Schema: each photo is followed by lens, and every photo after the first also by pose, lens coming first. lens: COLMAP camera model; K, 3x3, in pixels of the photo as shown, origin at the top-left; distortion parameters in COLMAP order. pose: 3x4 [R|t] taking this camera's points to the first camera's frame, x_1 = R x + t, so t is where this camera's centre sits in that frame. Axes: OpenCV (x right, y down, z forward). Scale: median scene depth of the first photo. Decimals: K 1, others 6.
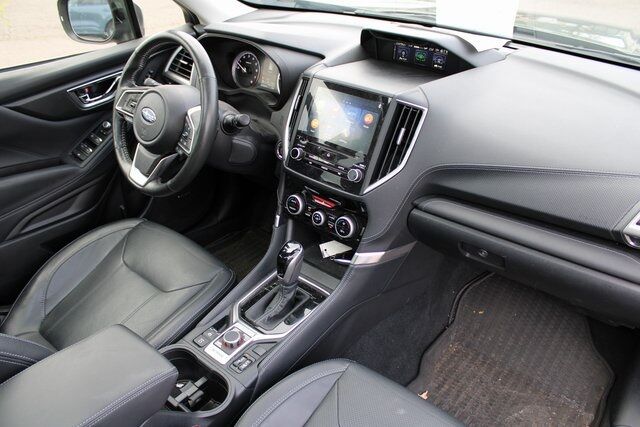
lens RADIAL K [[535.5, 0, 320.2], [0, 535.5, 212.7], [0, 0, 1]] dist [-0.101495, 0.003860]
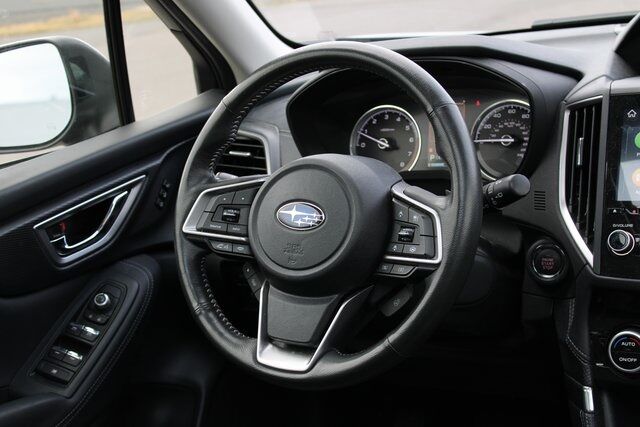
lens RADIAL K [[1097.0, 0, 319.6], [0, 1097.0, 216.5], [0, 0, 1]] dist [-0.003035, 0.000000]
pose [[0.973732, -0.154987, 0.166808, -0.444067], [0.200501, 0.930827, -0.305550, 0.112262], [-0.107913, 0.330968, 0.937451, 0.075439]]
